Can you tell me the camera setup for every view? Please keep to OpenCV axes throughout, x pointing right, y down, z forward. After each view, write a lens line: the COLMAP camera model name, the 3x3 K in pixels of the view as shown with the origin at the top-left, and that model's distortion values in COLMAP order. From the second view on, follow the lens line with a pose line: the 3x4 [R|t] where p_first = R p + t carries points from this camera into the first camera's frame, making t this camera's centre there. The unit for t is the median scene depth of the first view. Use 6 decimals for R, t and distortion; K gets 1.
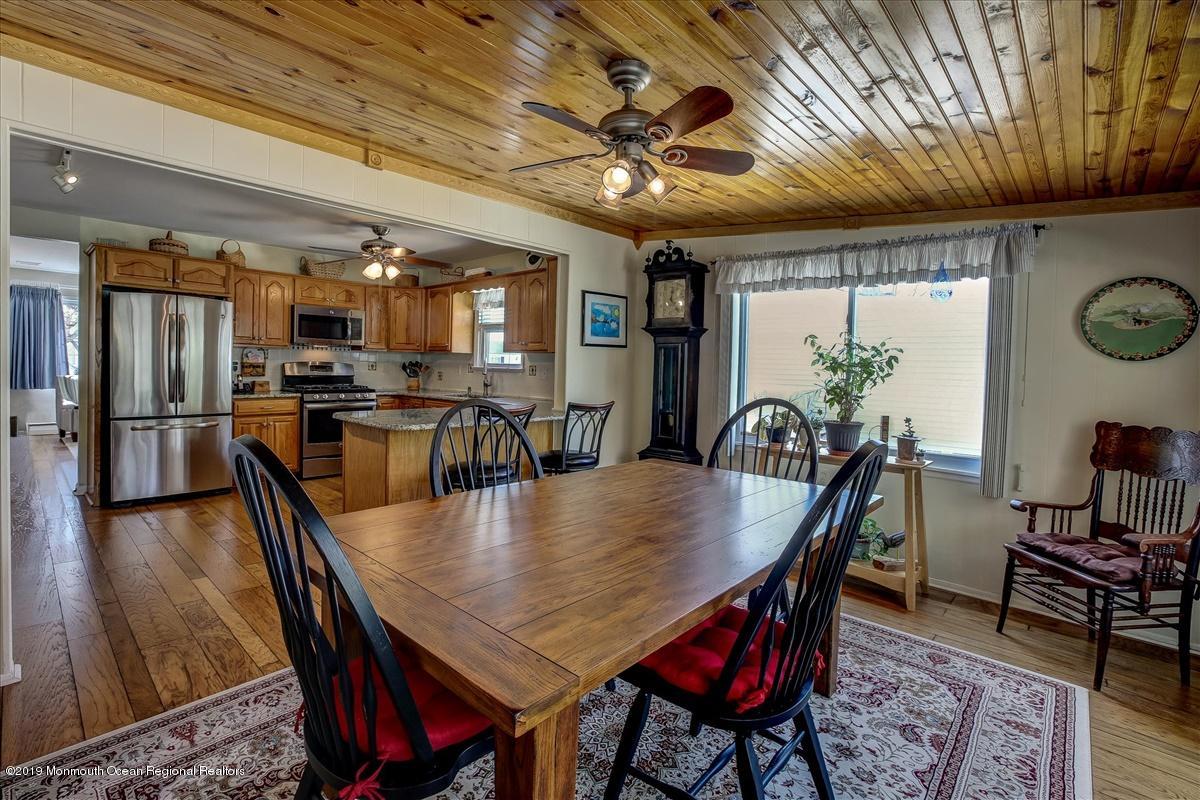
lens RADIAL K [[539.0, 0, 589.5], [0, 539.0, 379.3], [0, 0, 1]] dist [-0.028598, 0.003991]
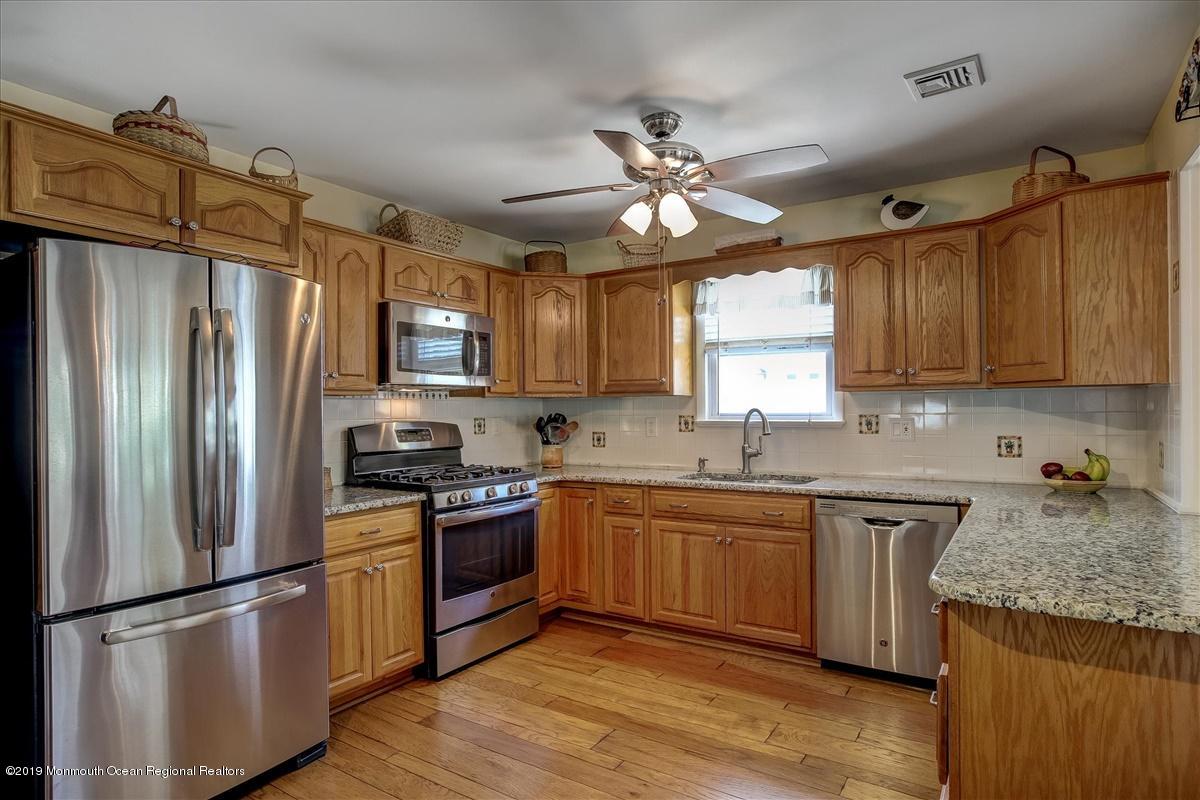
lens RADIAL K [[662.8, 0, 600.4], [0, 662.8, 410.2], [0, 0, 1]] dist [-0.034562, 0.009704]
pose [[0.986511, -0.034266, 0.160071, -0.557326], [0.038156, 0.999045, -0.021288, -0.030921], [-0.159189, 0.027108, 0.986876, 0.482351]]
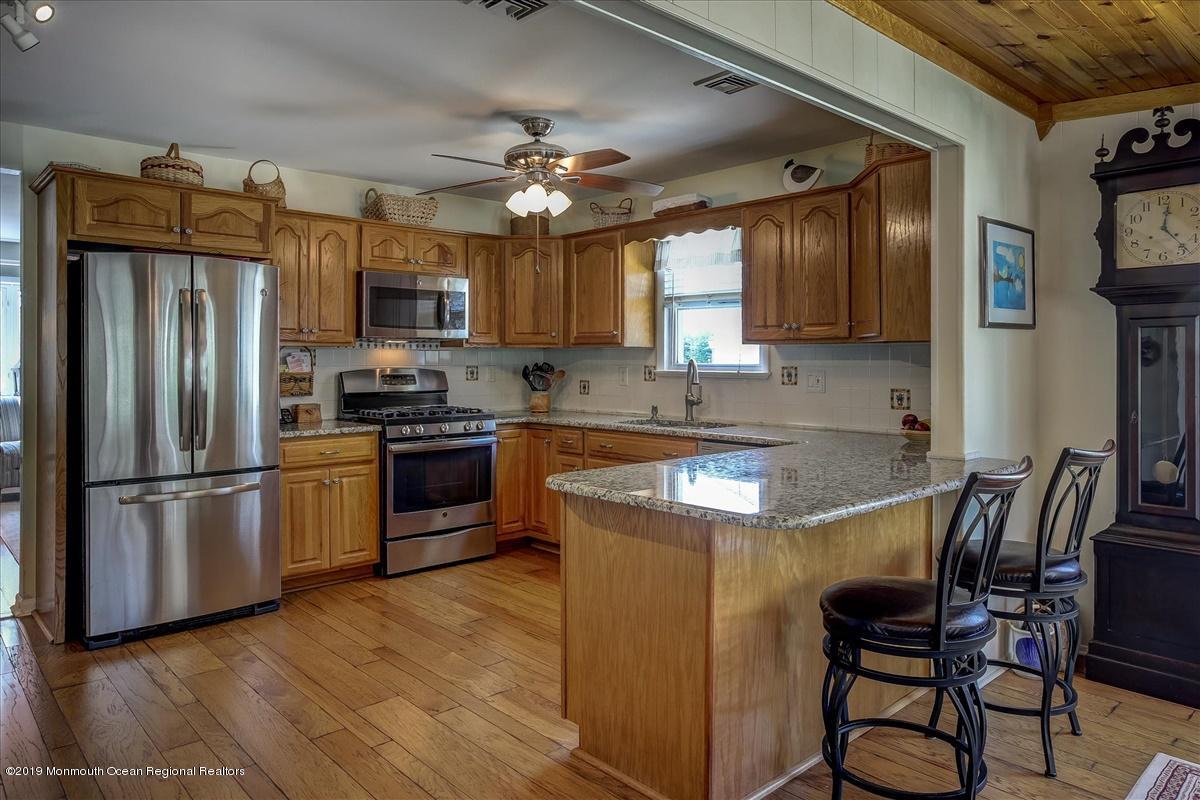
lens RADIAL K [[780.6, 0, 584.5], [0, 780.6, 358.2], [0, 0, 1]] dist [-0.014736, 0.005671]
pose [[0.995188, -0.025111, -0.094710, -0.283076], [0.022364, 0.999301, -0.029948, -0.017757], [0.095396, 0.027686, 0.995054, 0.223422]]
